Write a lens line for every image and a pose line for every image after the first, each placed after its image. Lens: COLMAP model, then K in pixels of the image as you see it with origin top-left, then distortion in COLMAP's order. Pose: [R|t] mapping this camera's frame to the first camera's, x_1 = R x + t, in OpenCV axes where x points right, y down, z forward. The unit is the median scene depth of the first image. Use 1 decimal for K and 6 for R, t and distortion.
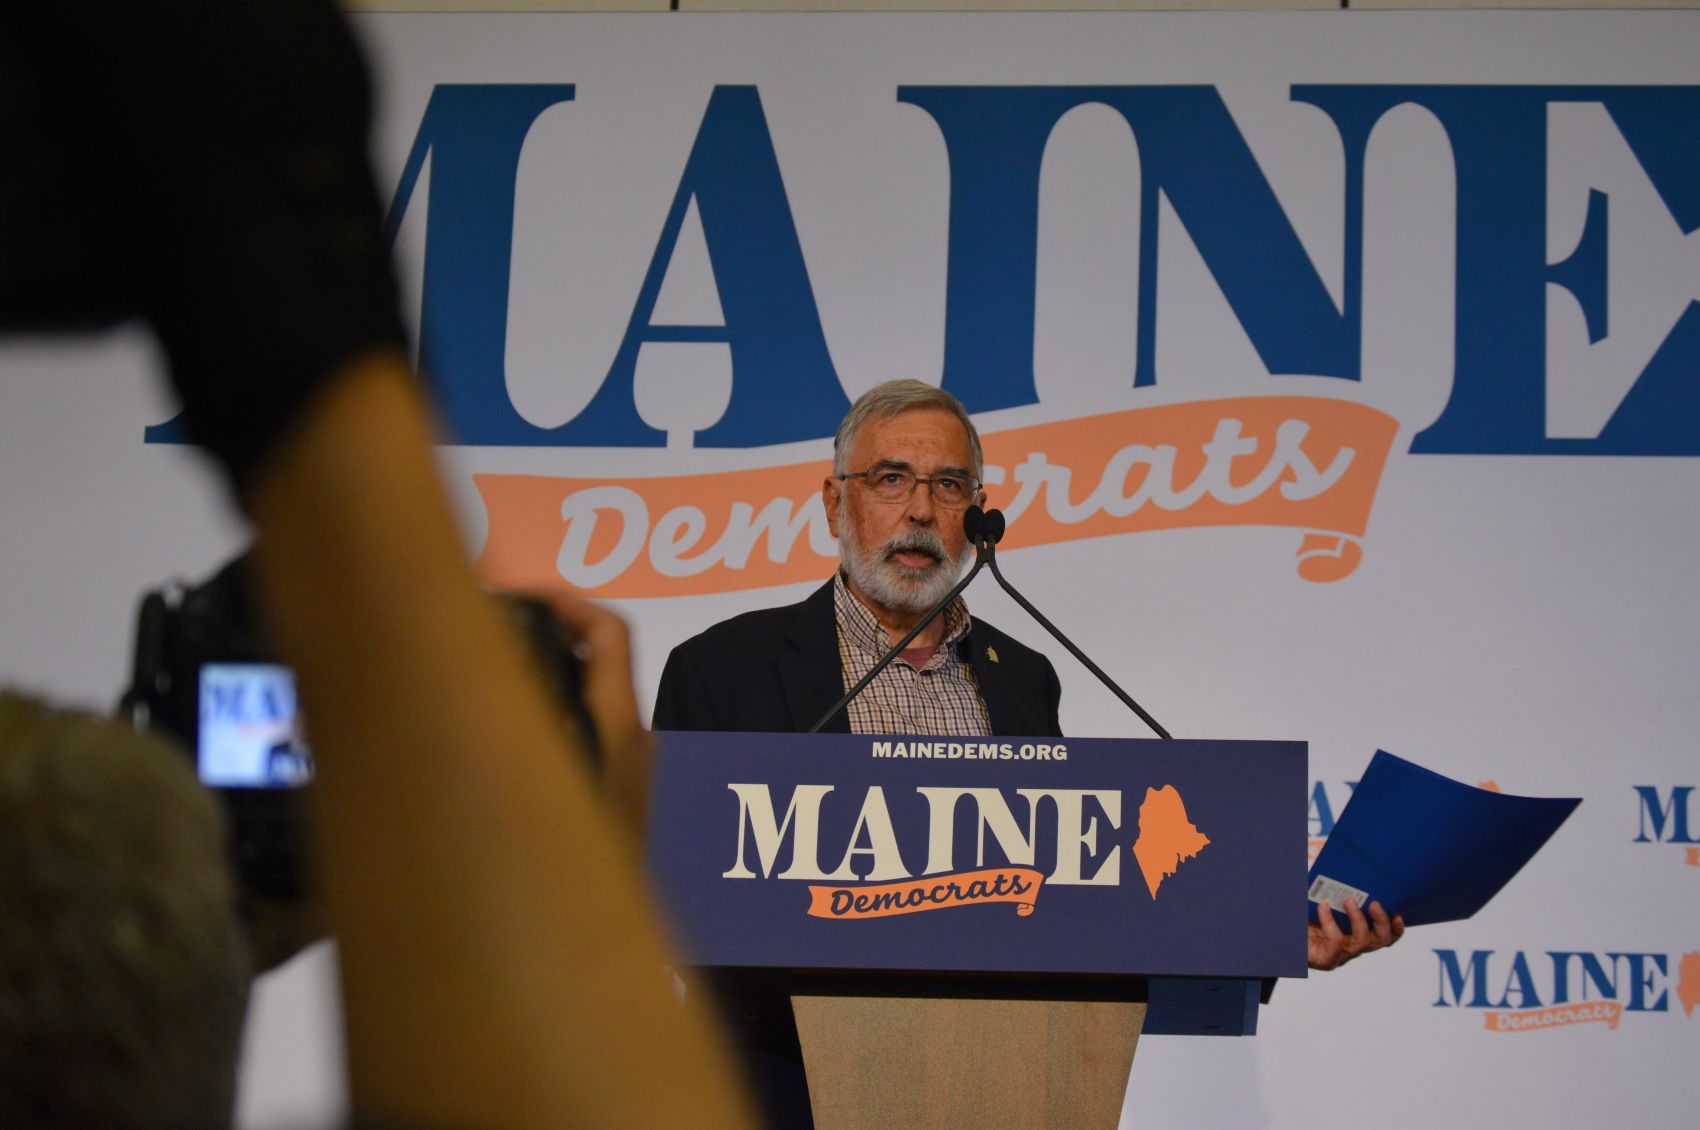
lens RADIAL K [[4334.5, 0, 850.0], [0, 4334.5, 565.0], [0, 0, 1]] dist [0.010872, 0.182001]
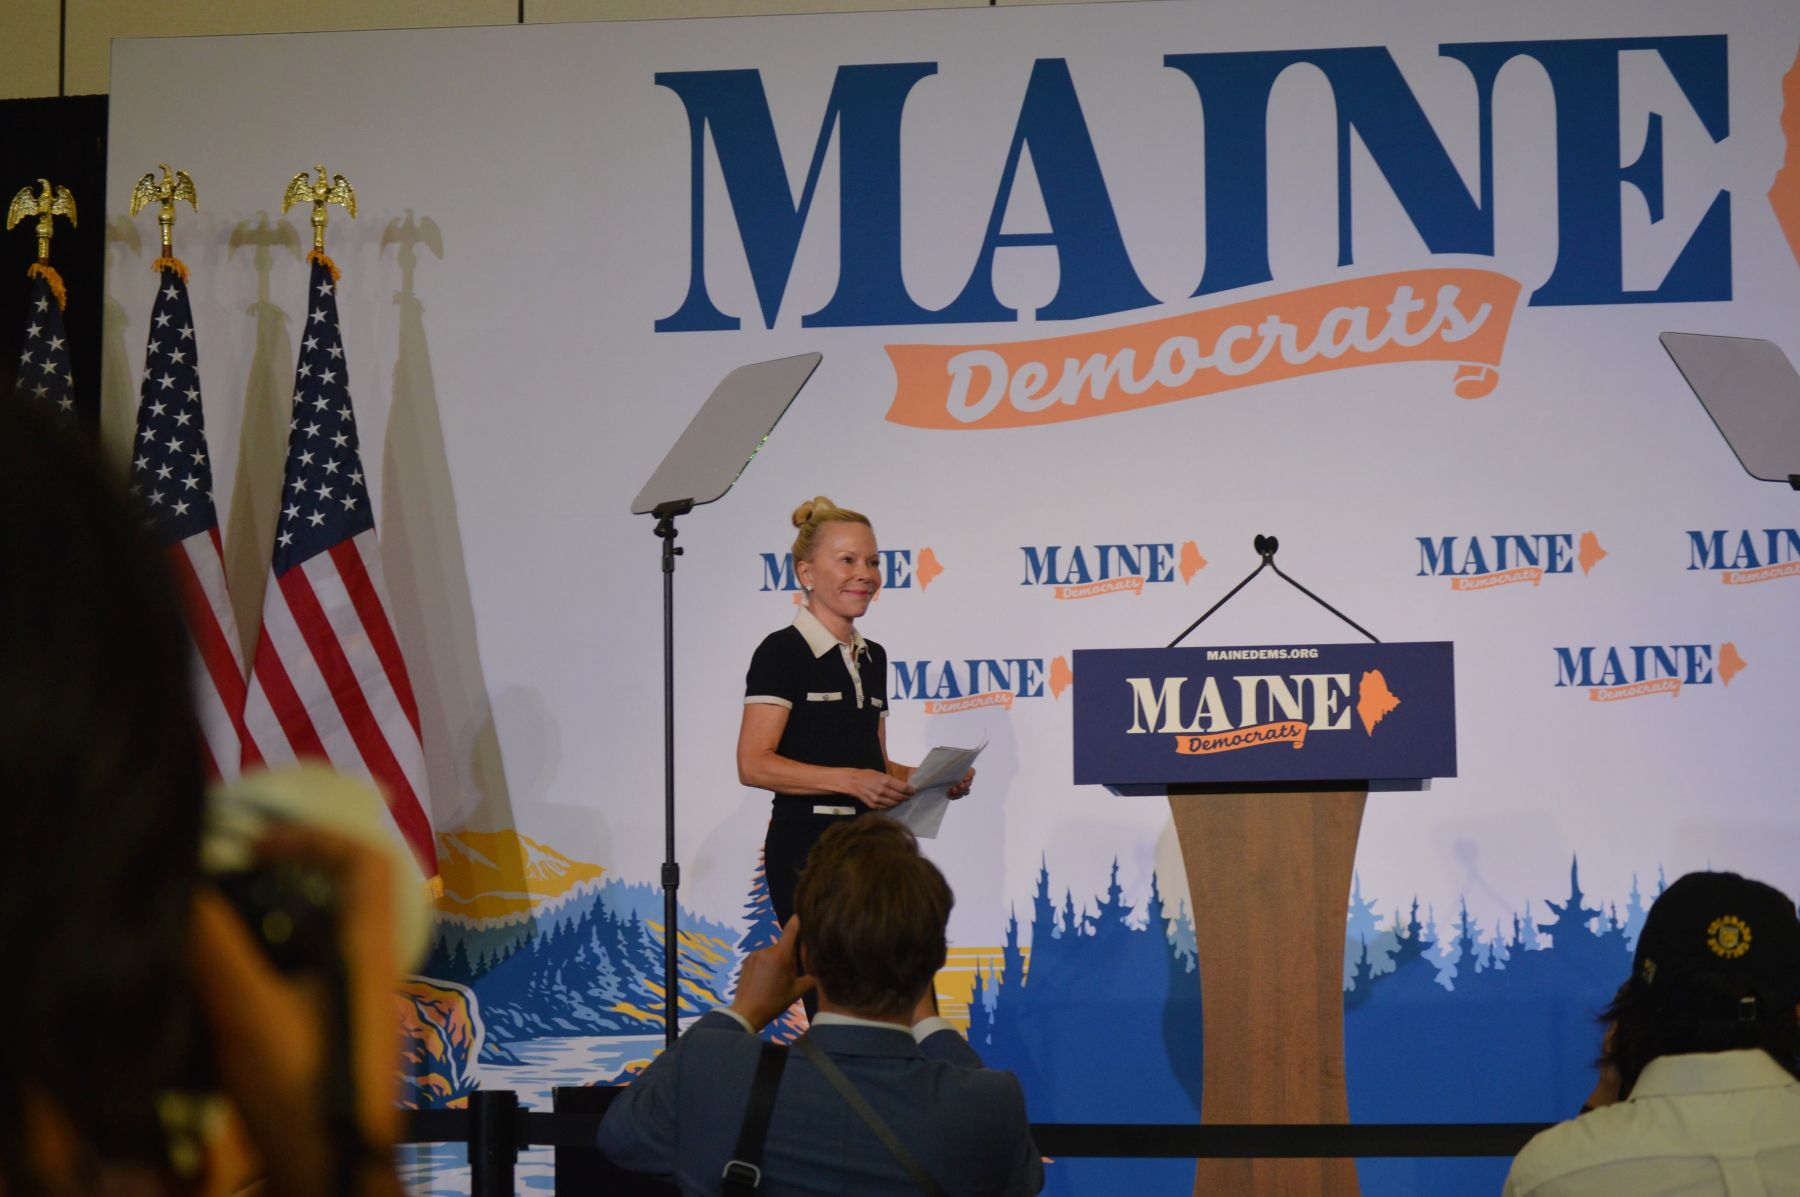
lens RADIAL K [[4589.4, 0, 900.0], [0, 4589.4, 598.5], [0, 0, 1]] dist [0.010872, 0.182001]
pose [[0.998310, -0.048987, -0.031278, -0.040260], [0.053183, 0.987010, 0.151599, -0.181006], [0.023445, -0.153006, 0.987947, -0.567463]]
